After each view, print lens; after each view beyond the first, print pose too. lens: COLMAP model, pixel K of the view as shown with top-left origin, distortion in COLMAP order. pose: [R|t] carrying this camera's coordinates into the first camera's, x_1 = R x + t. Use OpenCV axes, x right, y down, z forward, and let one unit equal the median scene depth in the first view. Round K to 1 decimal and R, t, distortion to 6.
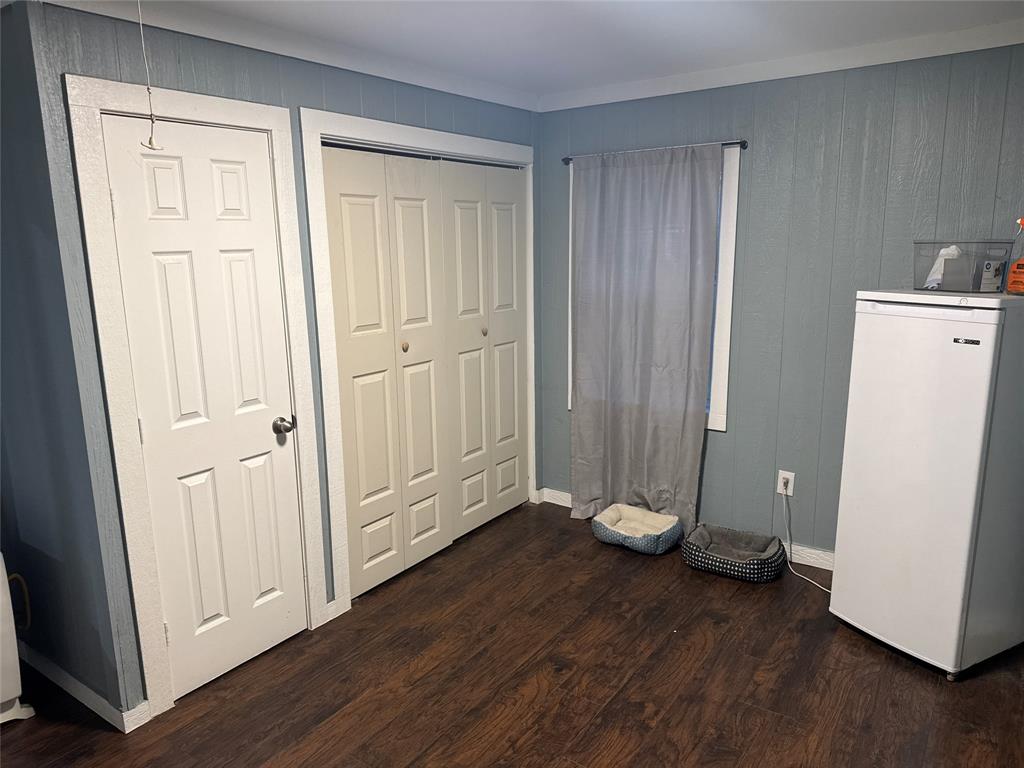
lens RADIAL K [[701.7, 0, 516.6], [0, 701.7, 383.3], [0, 0, 1]] dist [-0.012077, -0.022352]
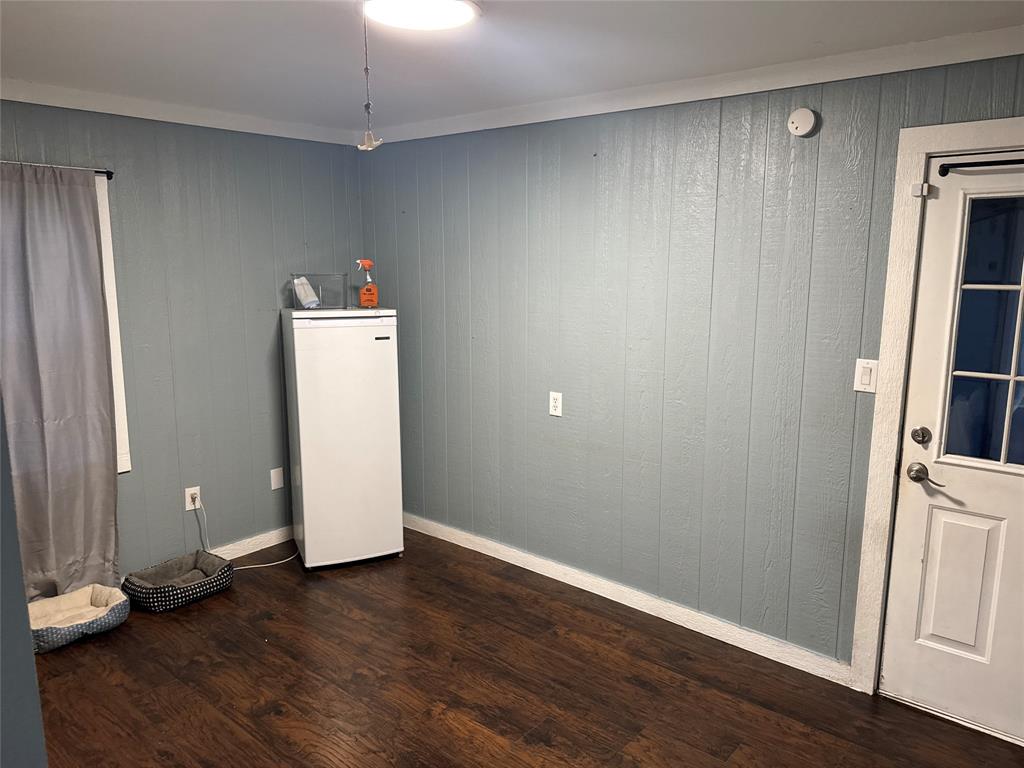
lens RADIAL K [[701.7, 0, 516.6], [0, 701.7, 383.3], [0, 0, 1]] dist [-0.012077, -0.022352]
pose [[0.079926, -0.147545, 0.985821, -0.675703], [0.188769, 0.973329, 0.130370, -0.083278], [-0.978763, 0.175673, 0.105646, 0.420601]]
